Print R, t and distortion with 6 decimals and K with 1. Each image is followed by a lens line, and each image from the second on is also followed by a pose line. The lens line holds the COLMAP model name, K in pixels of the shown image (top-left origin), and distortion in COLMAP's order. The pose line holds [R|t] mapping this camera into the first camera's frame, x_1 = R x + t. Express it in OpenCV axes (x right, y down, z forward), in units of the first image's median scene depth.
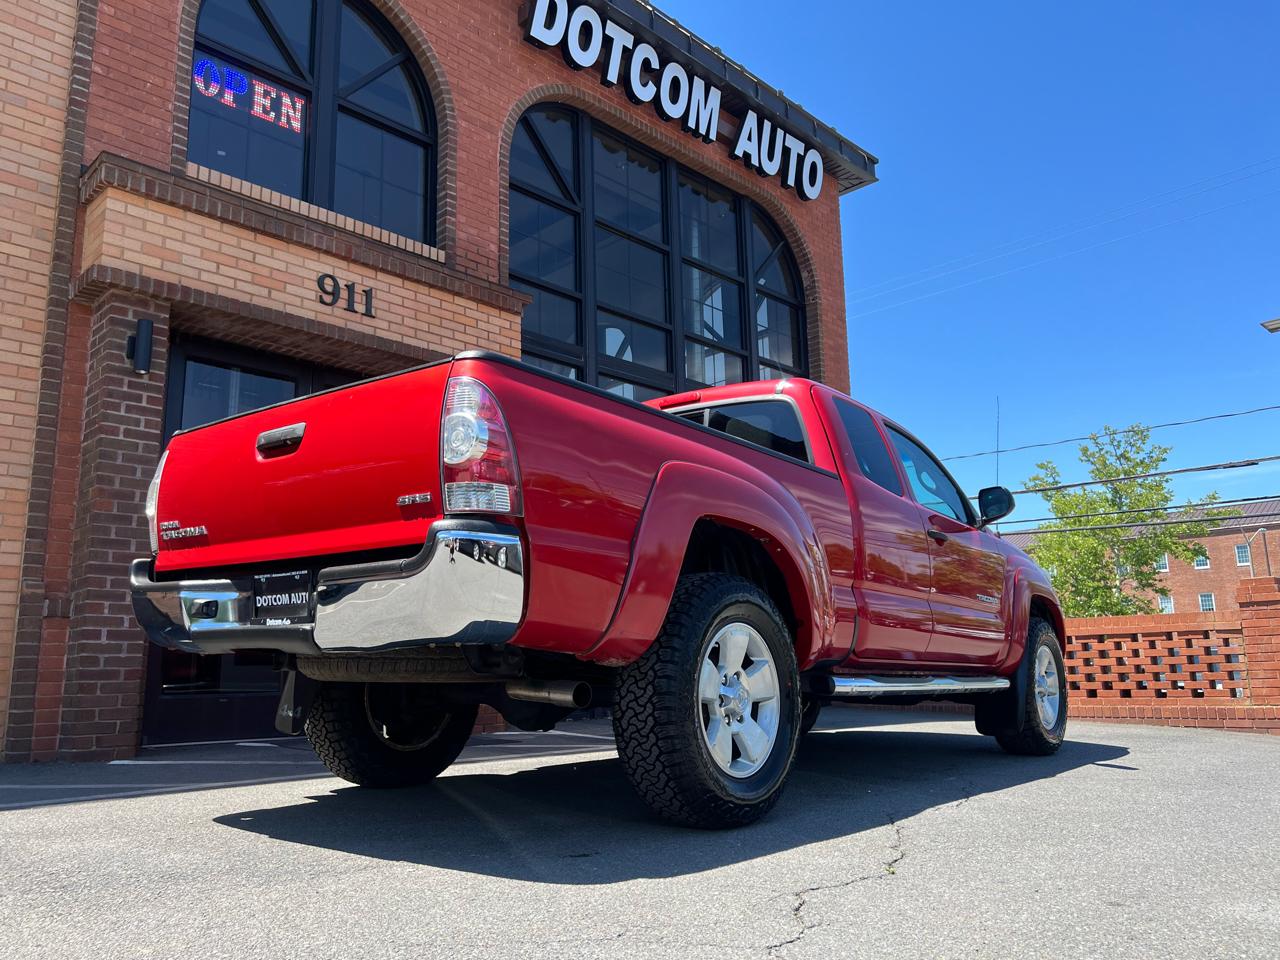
lens RADIAL K [[964.4, 0, 628.5], [0, 964.4, 478.0], [0, 0, 1]] dist [0.044873, -0.048126]
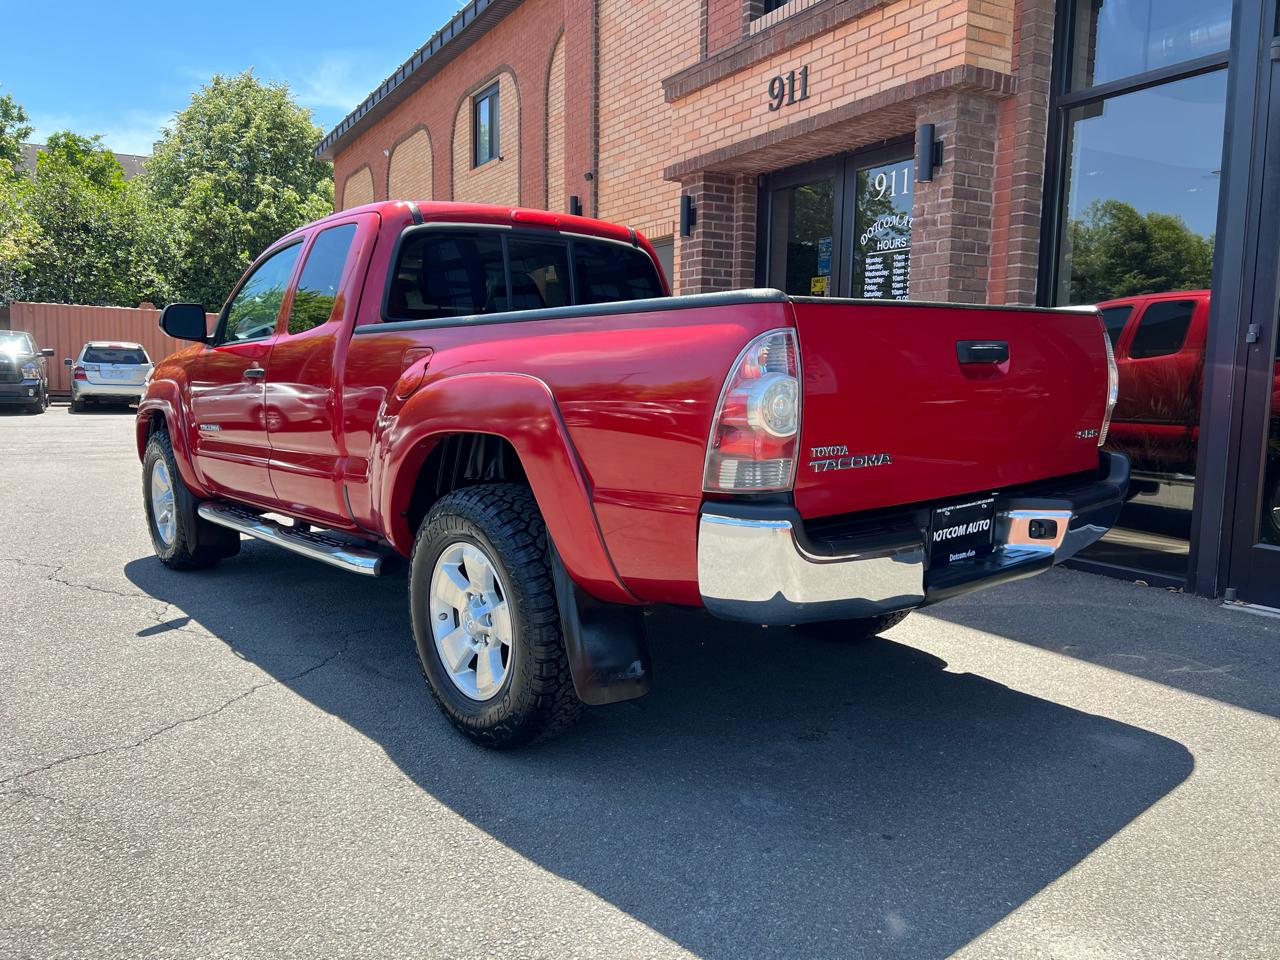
lens RADIAL K [[963.7, 0, 641.5], [0, 963.7, 477.7], [0, 0, 1]] dist [0.045744, -0.051217]
pose [[-0.257714, 0.116227, -0.959205, 0.728951], [0.182695, 0.980693, 0.069745, 0.101205], [0.948792, -0.157268, -0.273972, 1.054544]]
